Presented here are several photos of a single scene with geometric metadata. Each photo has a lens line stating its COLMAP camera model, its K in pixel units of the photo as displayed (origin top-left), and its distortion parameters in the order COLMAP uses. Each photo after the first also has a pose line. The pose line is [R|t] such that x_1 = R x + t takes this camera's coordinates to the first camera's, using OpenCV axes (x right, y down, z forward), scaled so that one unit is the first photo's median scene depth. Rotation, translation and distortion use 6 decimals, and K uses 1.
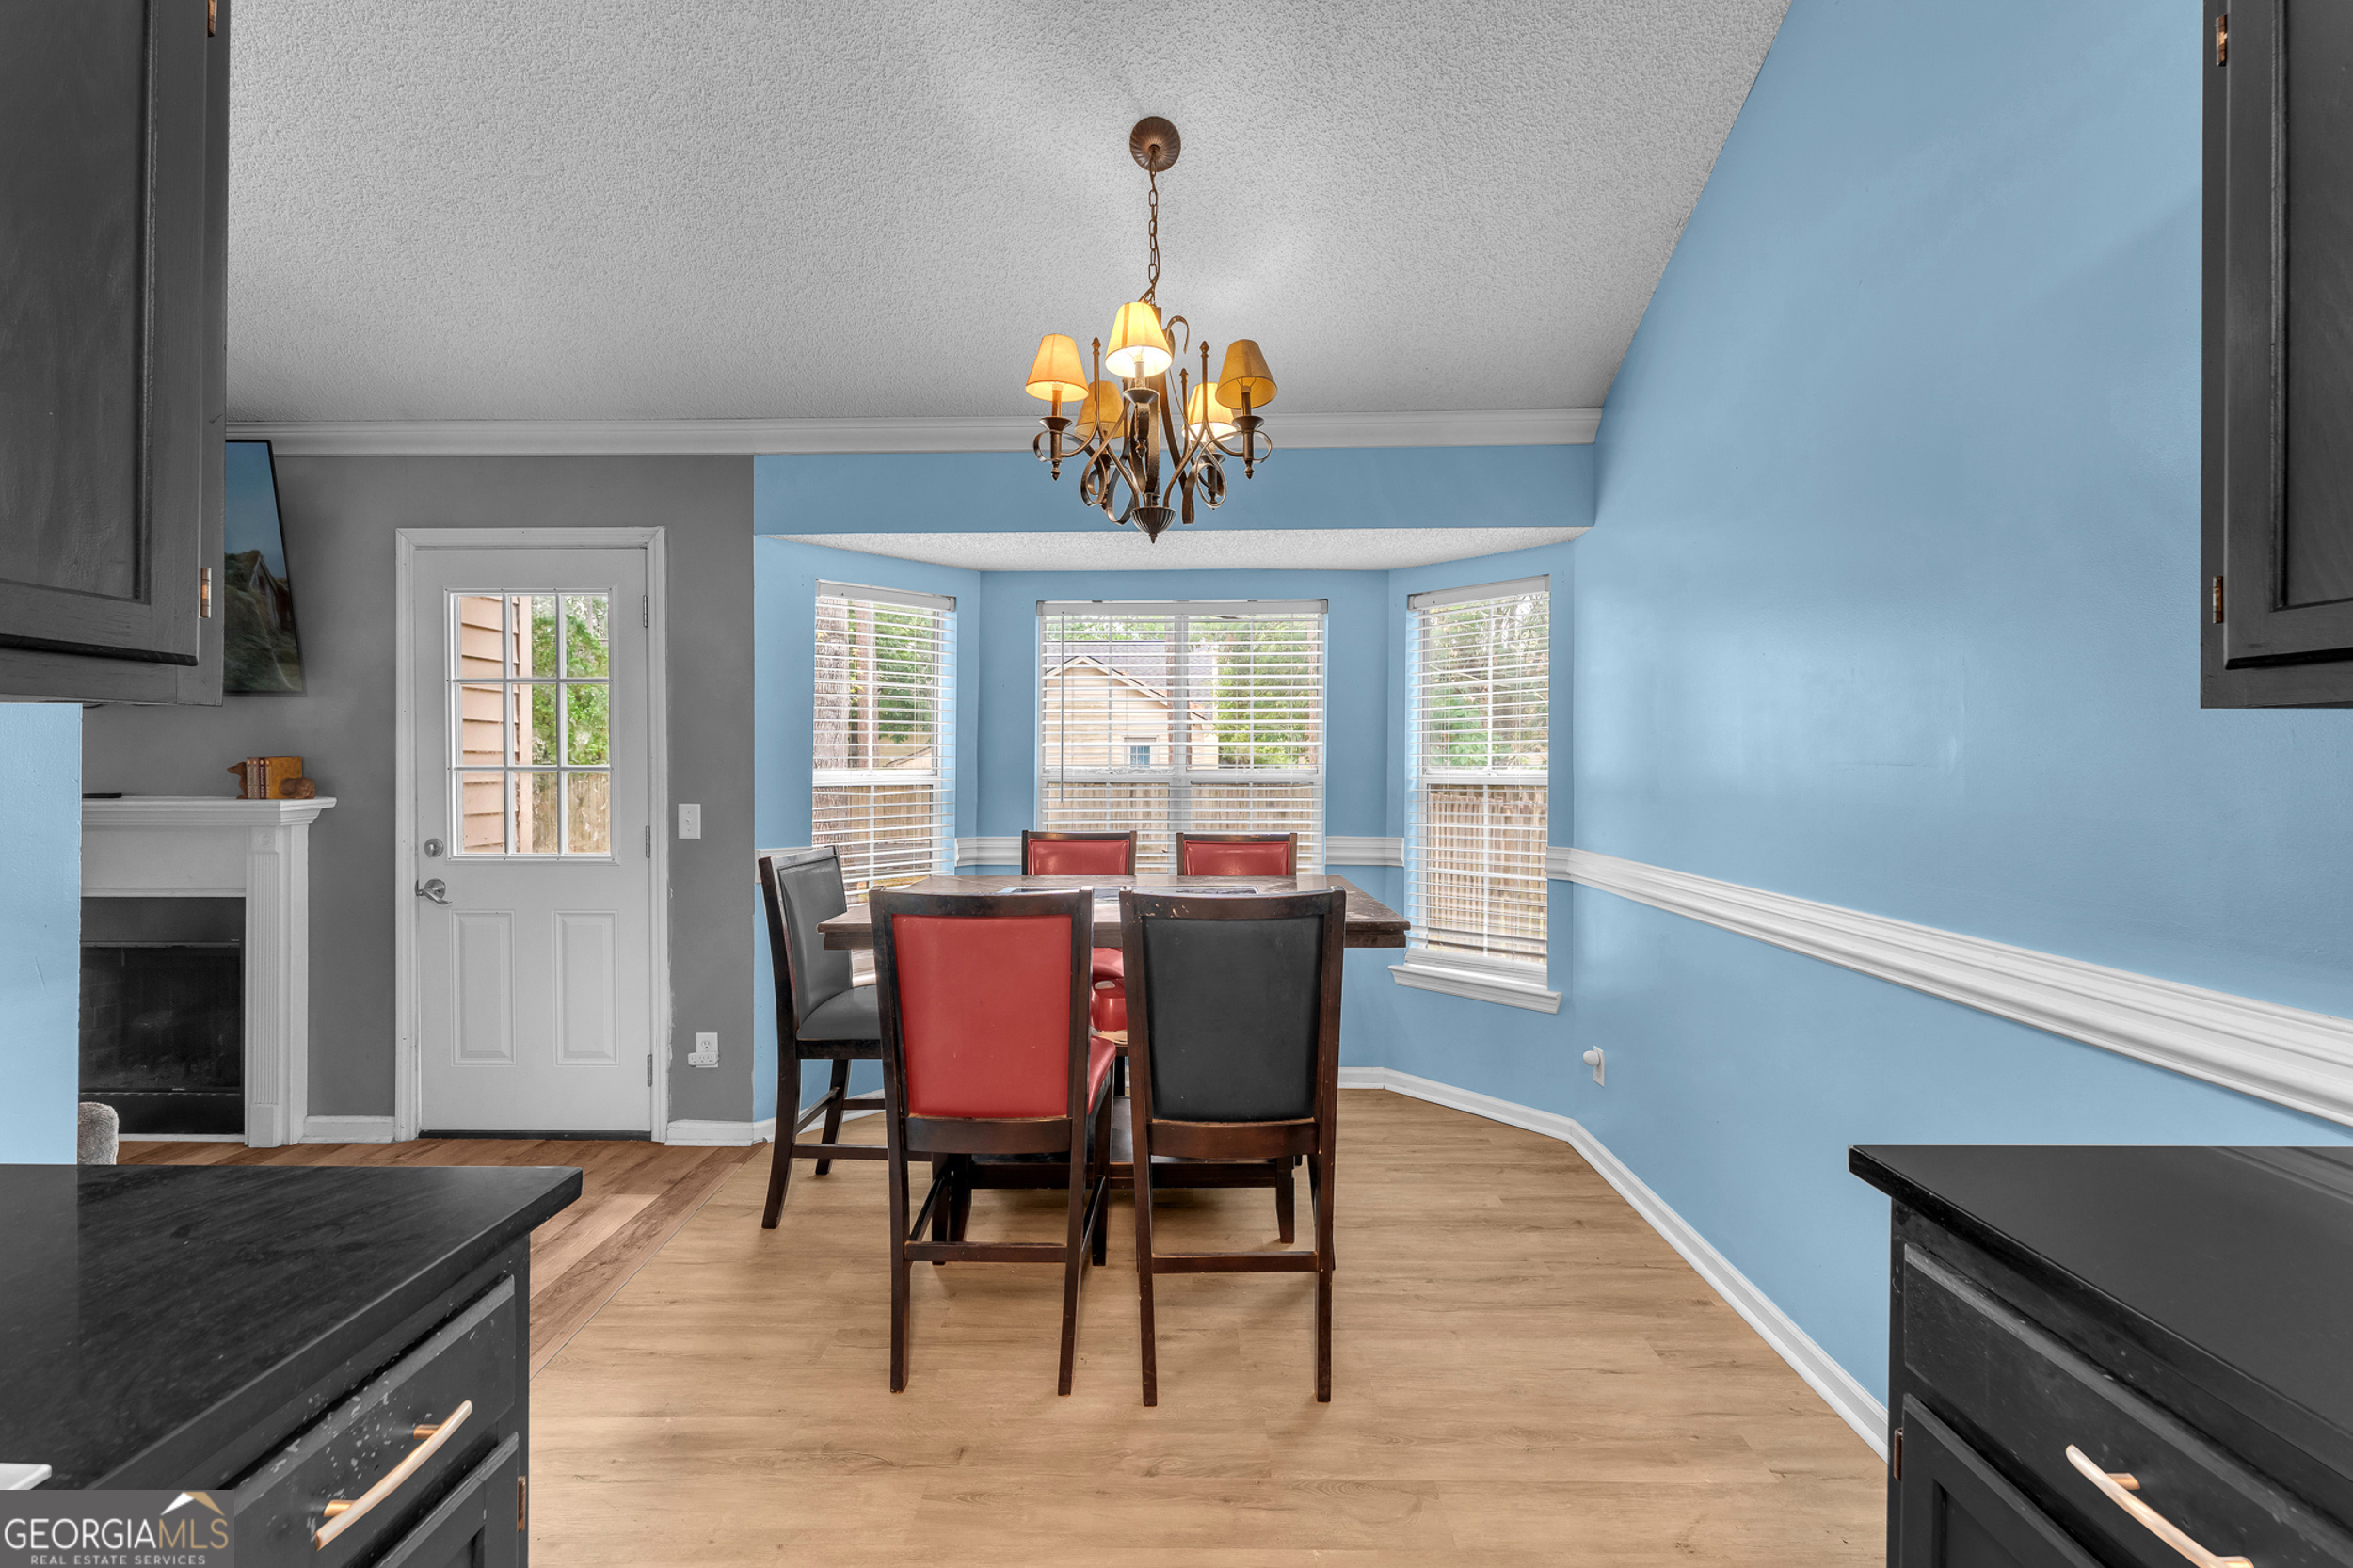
lens RADIAL K [[934.5, 0, 1177.3], [0, 934.5, 767.8], [0, 0, 1]] dist [-0.000638, -0.000016]
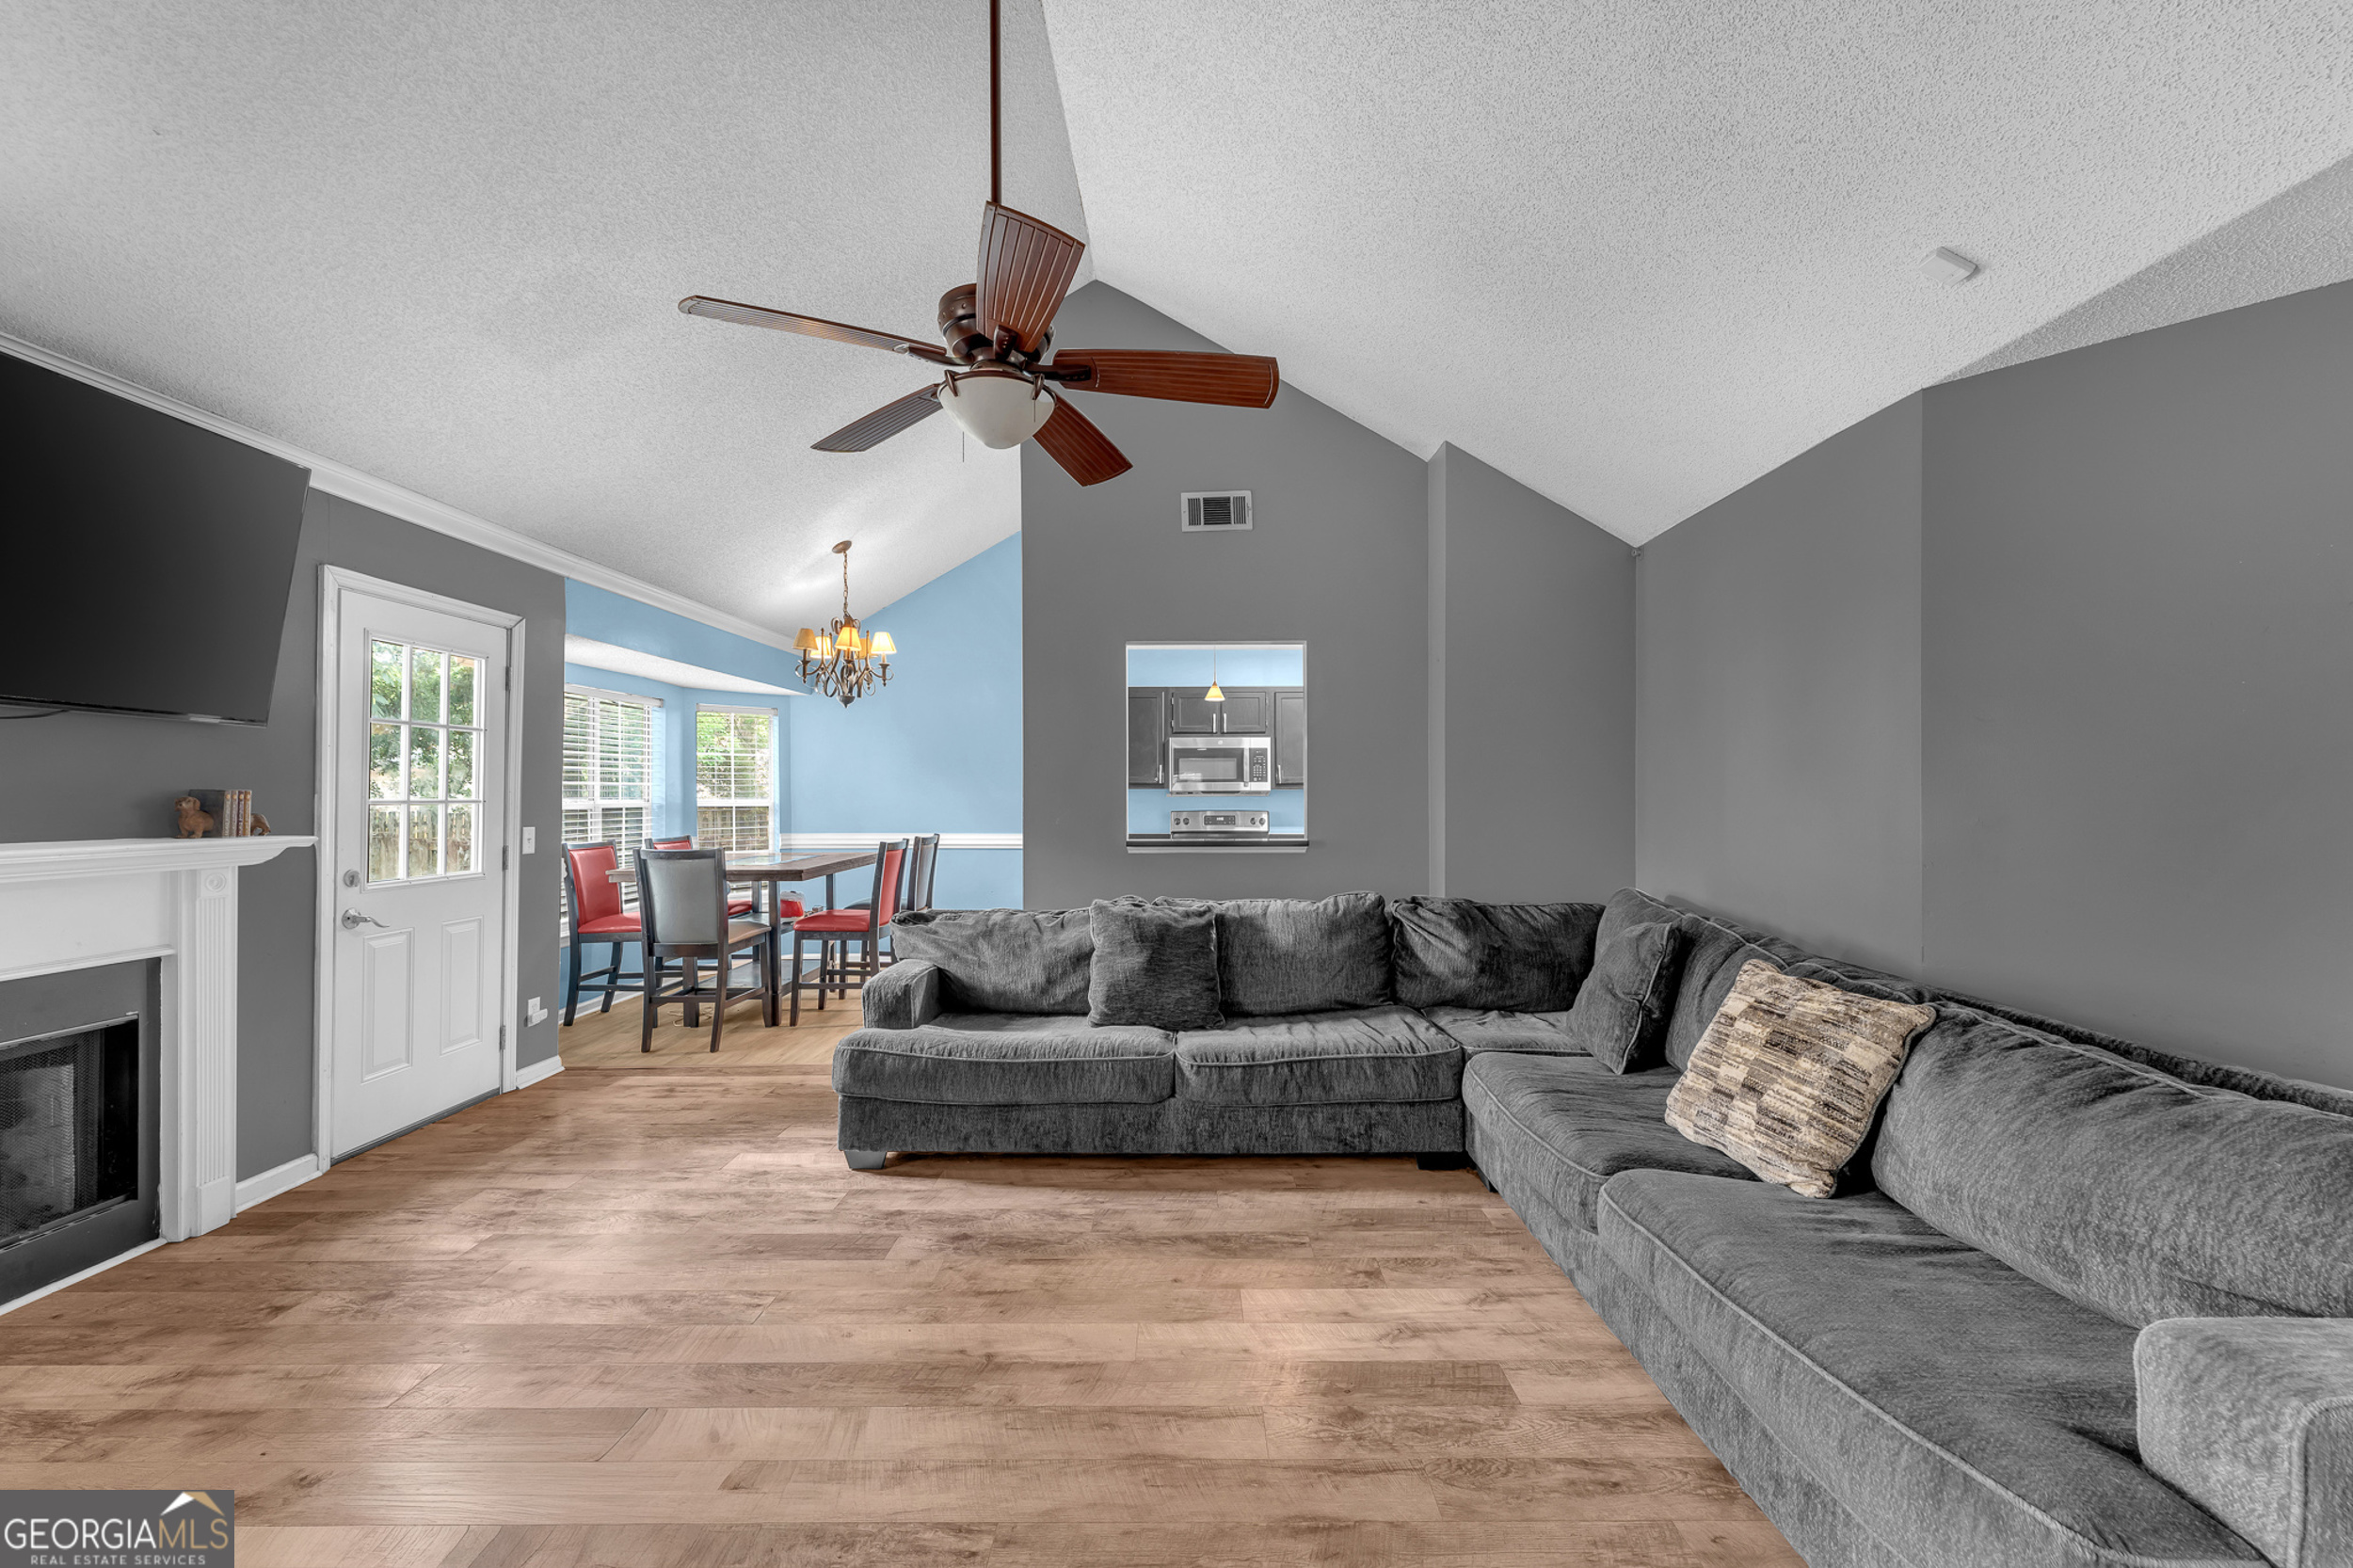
lens RADIAL K [[941.8, 0, 1197.7], [0, 941.8, 795.9], [0, 0, 1]] dist [-0.000188, 0.000112]
pose [[-0.019899, -0.001484, 0.999801, -1.878945], [0.004548, 0.999988, 0.001574, -0.004112], [-0.999792, 0.004579, -0.019892, 0.078271]]
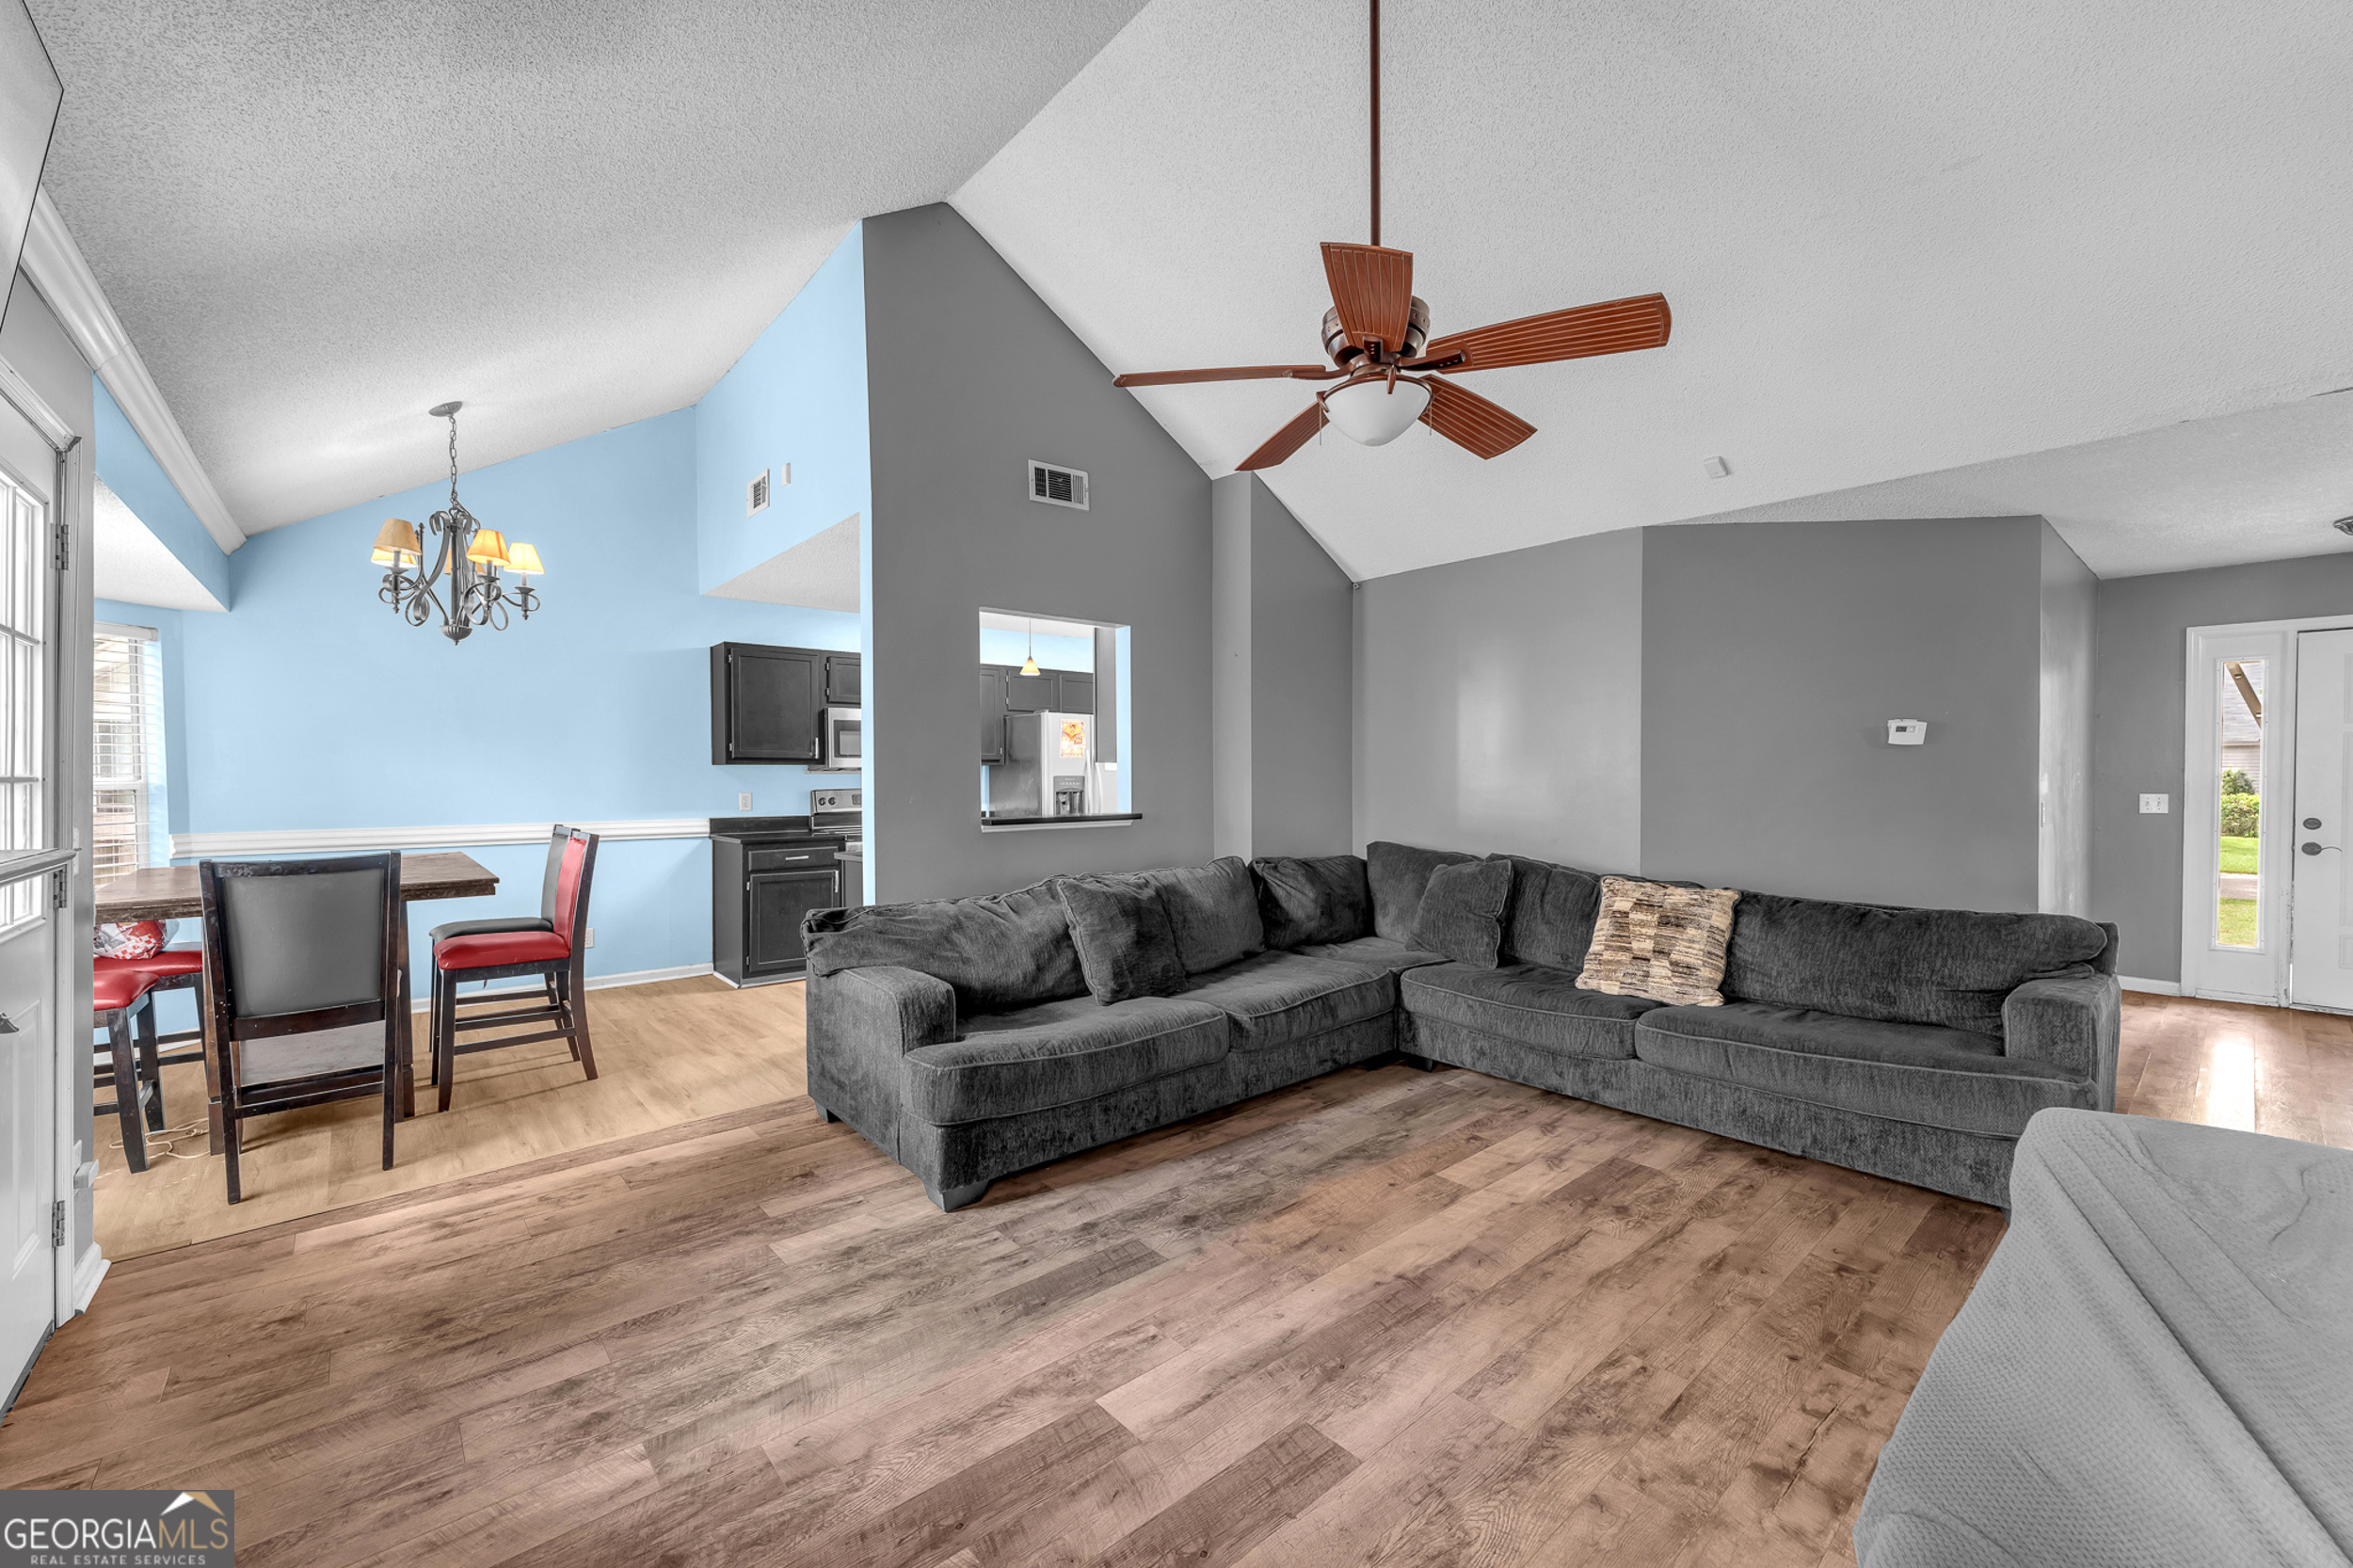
lens RADIAL K [[934.7, 0, 1182.3], [0, 934.7, 790.0], [0, 0, 1]] dist [-0.000578, -0.000364]
pose [[-0.672198, -0.014062, 0.740238, -1.621467], [0.002461, 0.999772, 0.021227, -0.003539], [-0.740367, 0.016090, -0.672010, 0.853222]]
